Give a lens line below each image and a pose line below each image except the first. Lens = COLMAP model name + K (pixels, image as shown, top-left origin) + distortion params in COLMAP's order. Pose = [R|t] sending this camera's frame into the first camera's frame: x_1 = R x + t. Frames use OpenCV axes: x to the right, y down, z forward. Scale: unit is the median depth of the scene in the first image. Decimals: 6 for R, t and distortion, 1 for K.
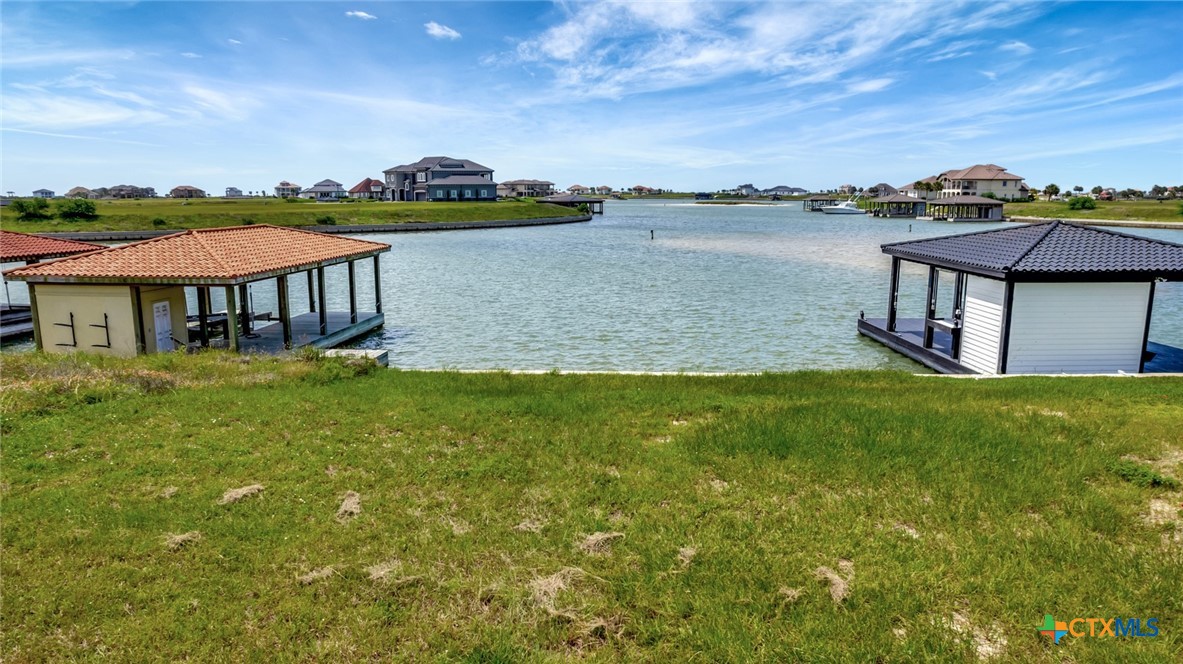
lens RADIAL K [[761.8, 0, 597.4], [0, 761.8, 329.3], [0, 0, 1]] dist [-0.058665, 0.047322]
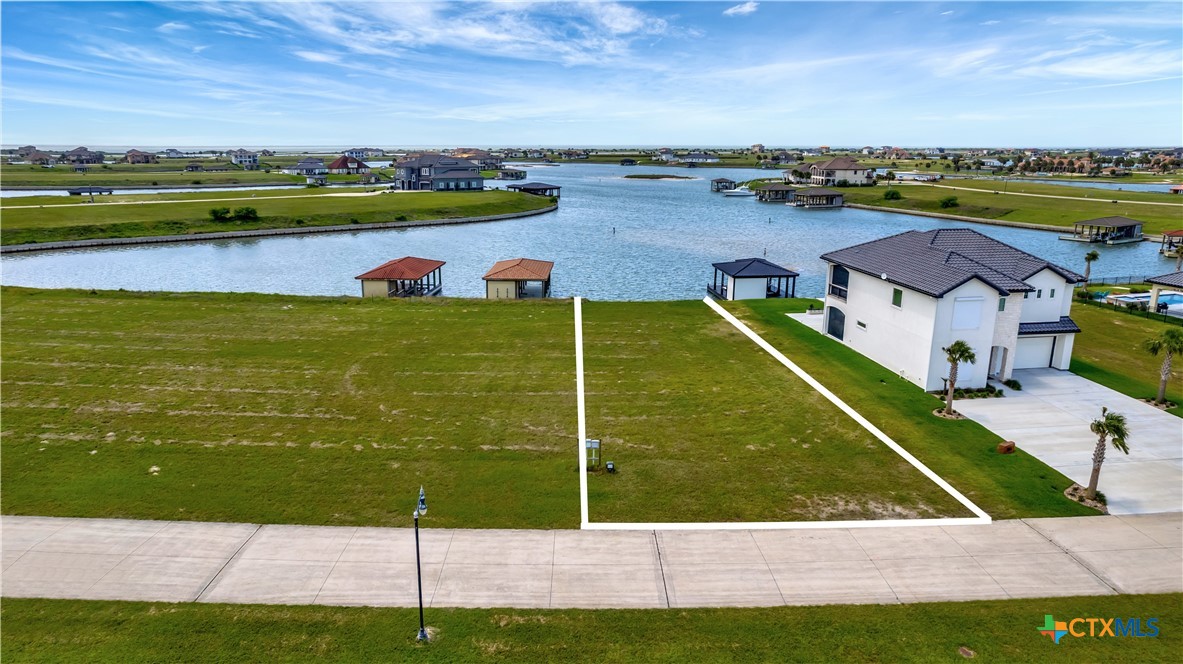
lens RADIAL K [[750.3, 0, 591.5], [0, 750.3, 332.0], [0, 0, 1]] dist [-0.048124, 0.065924]
pose [[0.995413, -0.018230, 0.093923, -0.064719], [0.011840, 0.997606, 0.068139, -0.005914], [-0.094940, -0.066714, 0.993245, -0.312974]]
